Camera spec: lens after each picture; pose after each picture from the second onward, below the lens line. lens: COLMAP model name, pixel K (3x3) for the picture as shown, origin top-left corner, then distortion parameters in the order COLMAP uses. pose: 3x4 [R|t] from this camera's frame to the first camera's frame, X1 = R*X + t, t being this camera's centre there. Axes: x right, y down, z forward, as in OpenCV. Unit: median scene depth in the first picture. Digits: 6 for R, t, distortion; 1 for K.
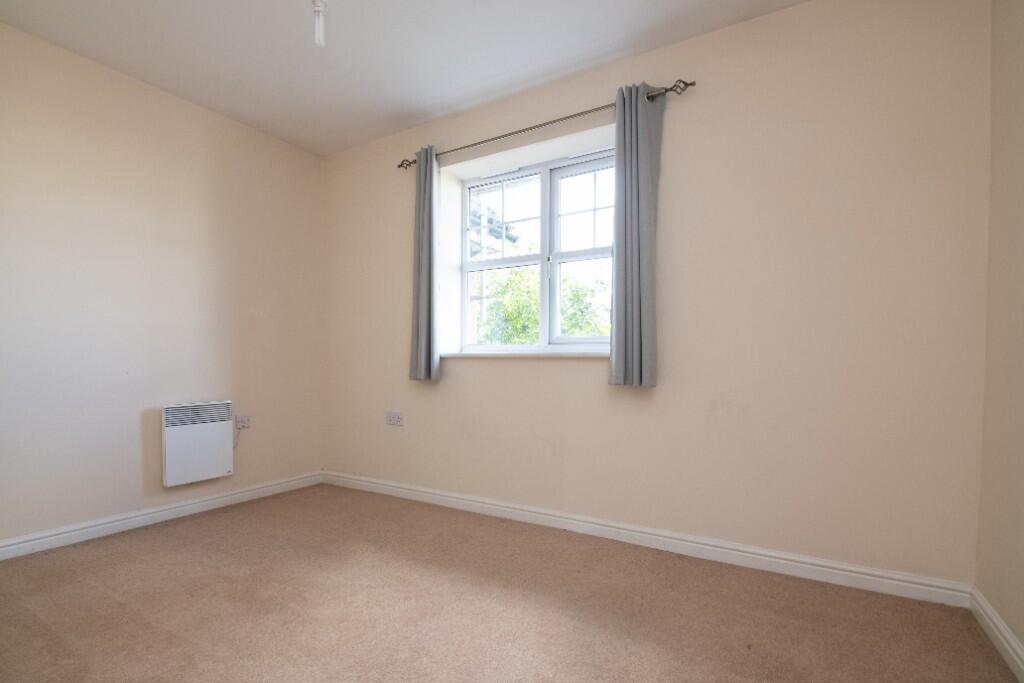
lens RADIAL K [[471.9, 0, 512.2], [0, 471.9, 352.1], [0, 0, 1]] dist [-0.003718, -0.002108]
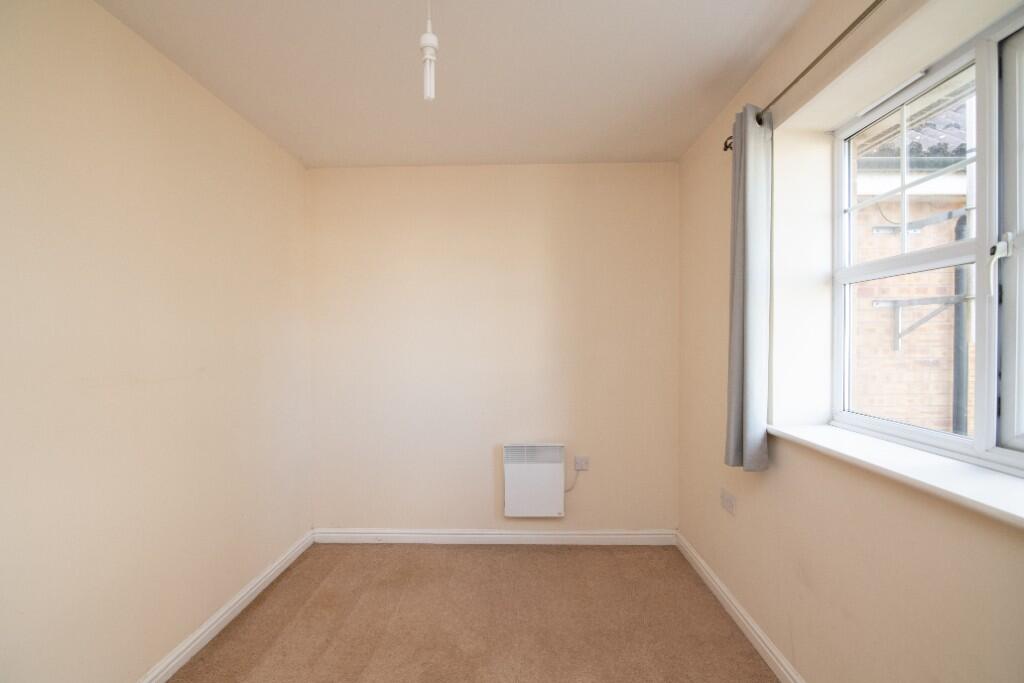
lens RADIAL K [[471.9, 0, 510.3], [0, 471.9, 336.2], [0, 0, 1]] dist [-0.003718, -0.002108]
pose [[0.495030, -0.013771, -0.868767, 0.231306], [0.015907, 0.999850, -0.006785, -0.121465], [0.868730, -0.010461, 0.495175, 0.394778]]
